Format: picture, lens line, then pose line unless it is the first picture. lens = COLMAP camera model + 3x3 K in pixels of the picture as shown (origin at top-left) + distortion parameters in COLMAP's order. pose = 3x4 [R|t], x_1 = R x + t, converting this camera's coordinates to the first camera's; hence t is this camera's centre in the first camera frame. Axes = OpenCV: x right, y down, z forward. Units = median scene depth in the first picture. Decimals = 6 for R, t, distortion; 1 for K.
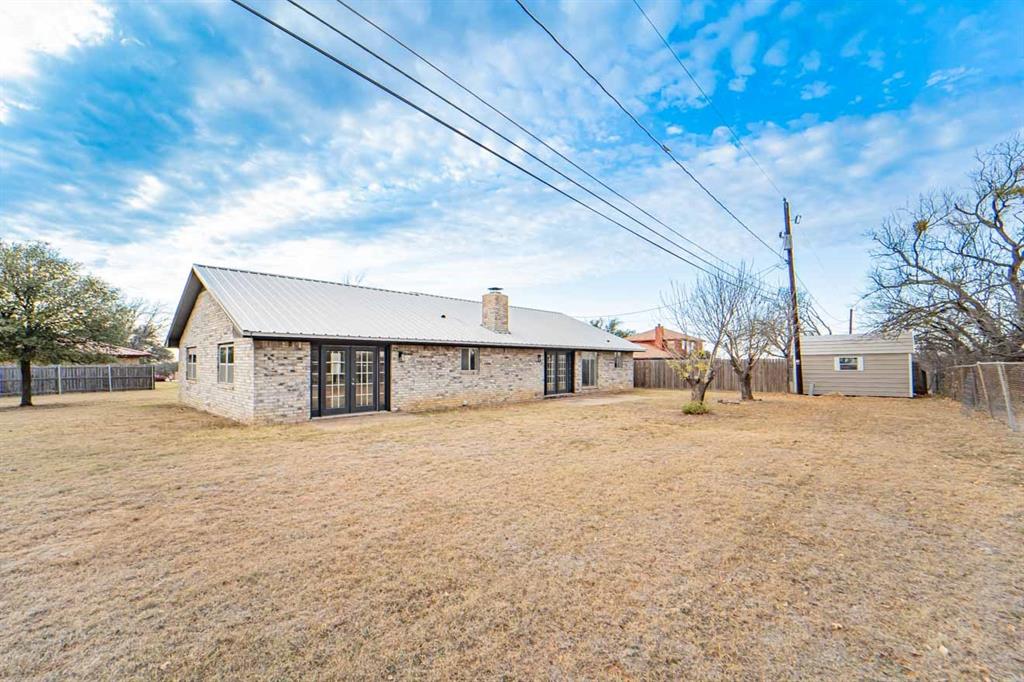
lens RADIAL K [[414.2, 0, 516.9], [0, 414.2, 341.9], [0, 0, 1]] dist [-0.008830, -0.001222]
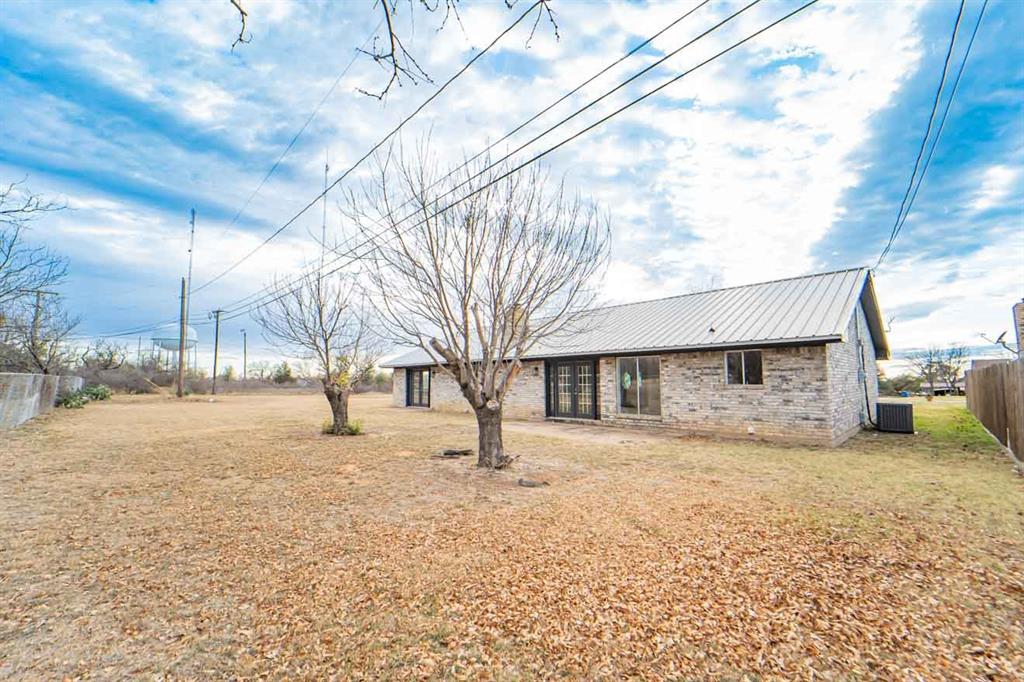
lens RADIAL K [[414.2, 0, 517.2], [0, 414.2, 341.0], [0, 0, 1]] dist [-0.008830, -0.001222]
pose [[-0.057513, -0.095573, -0.993760, 0.827735], [0.052624, 0.993733, -0.098616, 0.053220], [0.996957, -0.057967, -0.052123, 0.901116]]
